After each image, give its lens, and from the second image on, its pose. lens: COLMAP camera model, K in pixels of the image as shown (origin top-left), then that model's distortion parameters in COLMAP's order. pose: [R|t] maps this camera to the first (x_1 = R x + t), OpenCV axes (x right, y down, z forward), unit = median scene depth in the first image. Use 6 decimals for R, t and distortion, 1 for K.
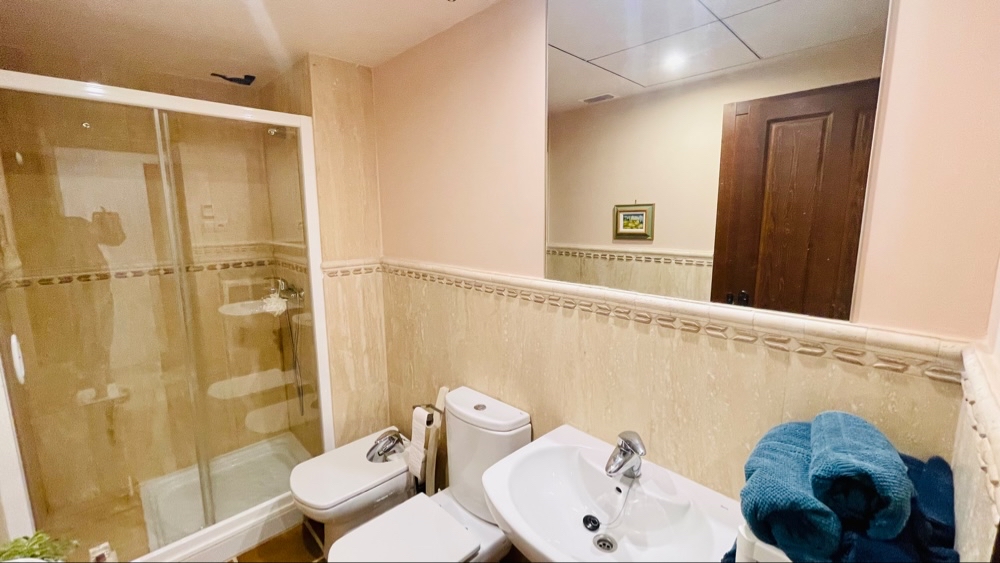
lens RADIAL K [[407.4, 0, 497.2], [0, 407.4, 283.6], [0, 0, 1]] dist [-0.000329, 0.000010]
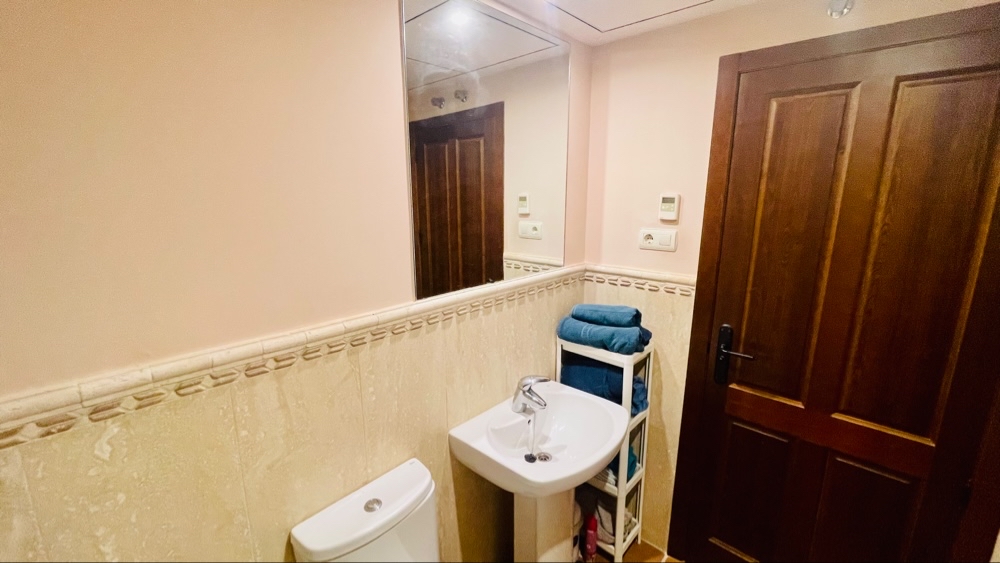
lens RADIAL K [[407.4, 0, 497.3], [0, 407.4, 276.7], [0, 0, 1]] dist [-0.000329, 0.000010]
pose [[-0.048563, -0.202721, 0.978032, -0.747769], [0.165477, 0.964022, 0.208034, -0.217598], [-0.985017, 0.171945, -0.013270, 0.817011]]
